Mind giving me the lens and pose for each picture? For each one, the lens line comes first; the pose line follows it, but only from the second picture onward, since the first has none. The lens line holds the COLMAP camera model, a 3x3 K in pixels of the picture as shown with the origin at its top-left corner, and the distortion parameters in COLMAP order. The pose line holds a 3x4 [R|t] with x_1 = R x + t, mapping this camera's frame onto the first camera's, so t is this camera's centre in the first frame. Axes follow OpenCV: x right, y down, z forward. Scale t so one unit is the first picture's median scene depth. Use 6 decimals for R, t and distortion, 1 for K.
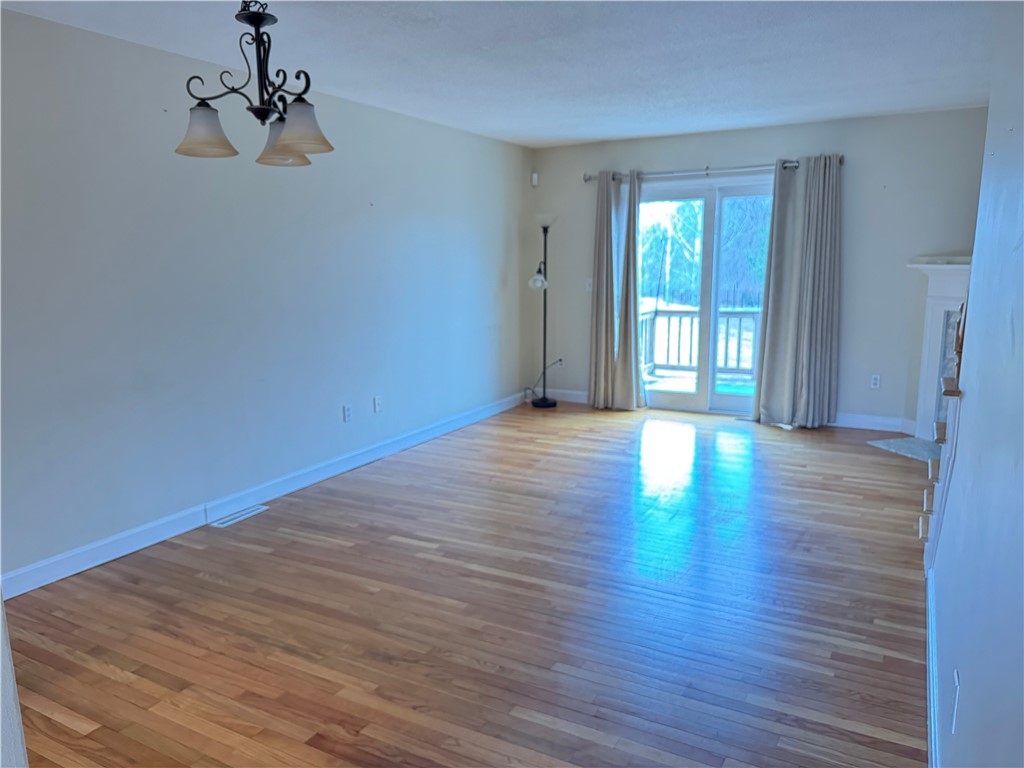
lens RADIAL K [[719.2, 0, 549.2], [0, 719.2, 380.6], [0, 0, 1]] dist [0.059779, -0.000292]
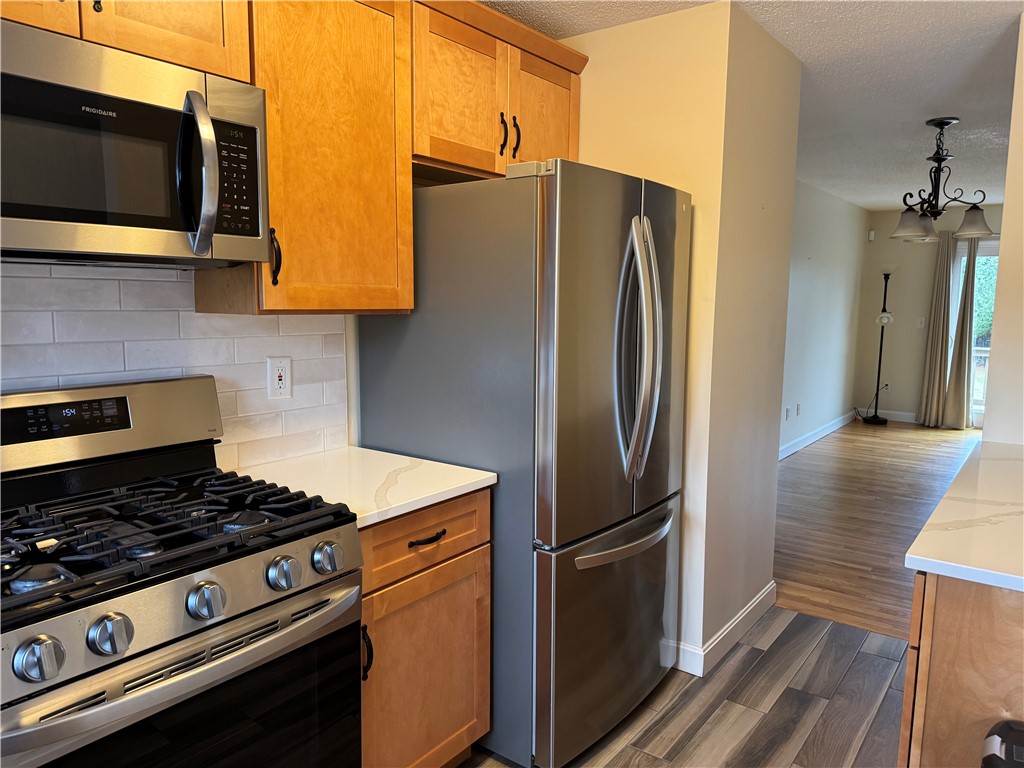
lens RADIAL K [[719.2, 0, 549.2], [0, 719.2, 380.6], [0, 0, 1]] dist [0.059779, -0.000292]
pose [[0.989773, 0.030583, -0.139334, -0.385688], [-0.038316, 0.997851, -0.053161, 0.051099], [0.137409, 0.057956, 0.988817, -0.279288]]
